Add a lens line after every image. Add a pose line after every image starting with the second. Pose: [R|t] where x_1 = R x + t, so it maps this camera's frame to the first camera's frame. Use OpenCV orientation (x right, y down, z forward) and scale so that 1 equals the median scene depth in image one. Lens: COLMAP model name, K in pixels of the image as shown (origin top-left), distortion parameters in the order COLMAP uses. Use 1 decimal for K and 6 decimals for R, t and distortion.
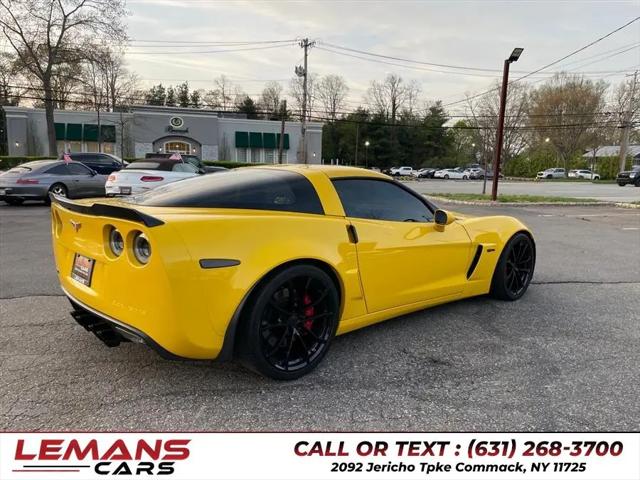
lens RADIAL K [[485.1, 0, 312.7], [0, 485.1, 250.0], [0, 0, 1]] dist [0.084785, -0.116507]
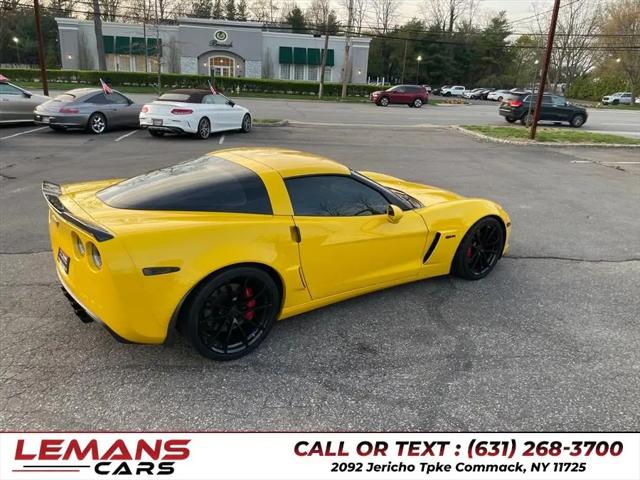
lens RADIAL K [[482.3, 0, 302.7], [0, 482.3, 238.4], [0, 0, 1]] dist [0.084937, -0.112816]
pose [[0.992857, 0.054406, -0.106184, 0.020849], [-0.038349, 0.988275, 0.147793, -0.018181], [0.112980, -0.142665, 0.983302, -0.008834]]
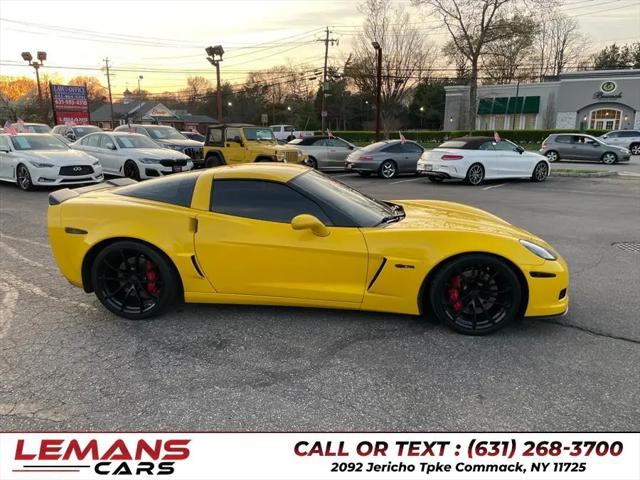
lens RADIAL K [[483.3, 0, 322.2], [0, 483.3, 242.2], [0, 0, 1]] dist [0.087377, -0.117678]
pose [[0.668007, 0.148319, -0.729225, 0.117755], [-0.115337, 0.988730, 0.095446, -0.014242], [0.735163, 0.020348, 0.677585, 0.038481]]
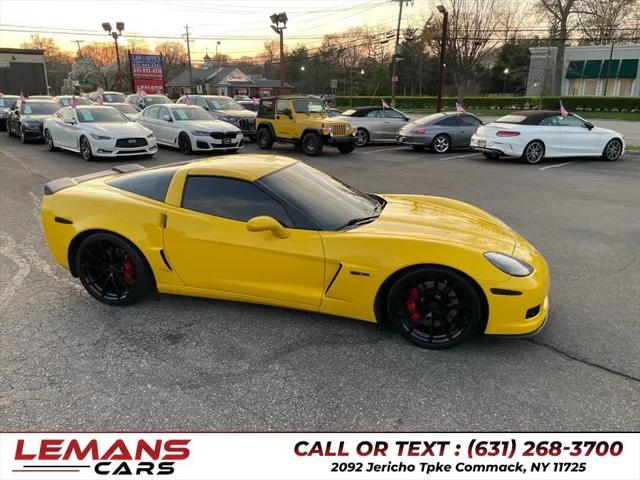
lens RADIAL K [[485.0, 0, 313.1], [0, 485.0, 233.6], [0, 0, 1]] dist [0.088127, -0.123252]
pose [[0.534084, 0.214584, -0.817746, 0.132149], [-0.136325, 0.976454, 0.167194, -0.026283], [0.834368, 0.022184, 0.550761, 0.059646]]
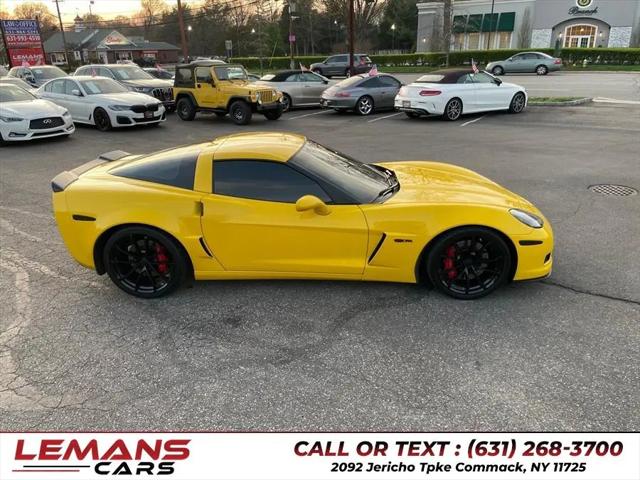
lens RADIAL K [[484.0, 0, 313.3], [0, 484.0, 242.5], [0, 0, 1]] dist [0.083885, -0.113835]
pose [[0.701472, 0.220028, -0.677883, 0.115116], [-0.077887, 0.969121, 0.233962, -0.026322], [0.708429, -0.111319, 0.696948, 0.029332]]
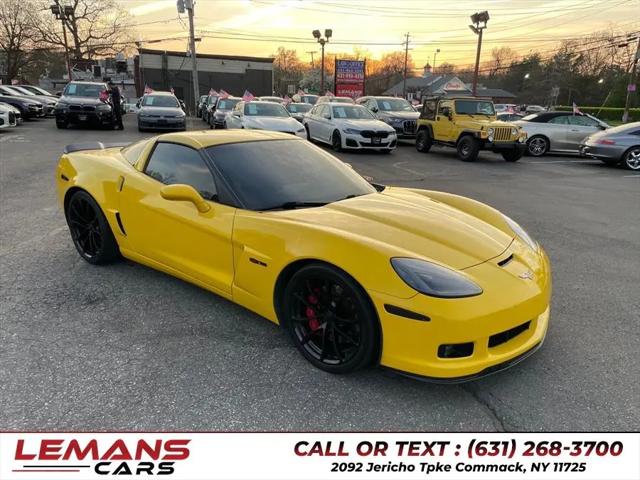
lens RADIAL K [[483.3, 0, 322.2], [0, 483.3, 242.2], [0, 0, 1]] dist [0.087377, -0.117678]
pose [[0.151084, 0.261446, -0.953320, 0.138182], [-0.193609, 0.953539, 0.230822, -0.027602], [0.969376, 0.149698, 0.194683, 0.124173]]
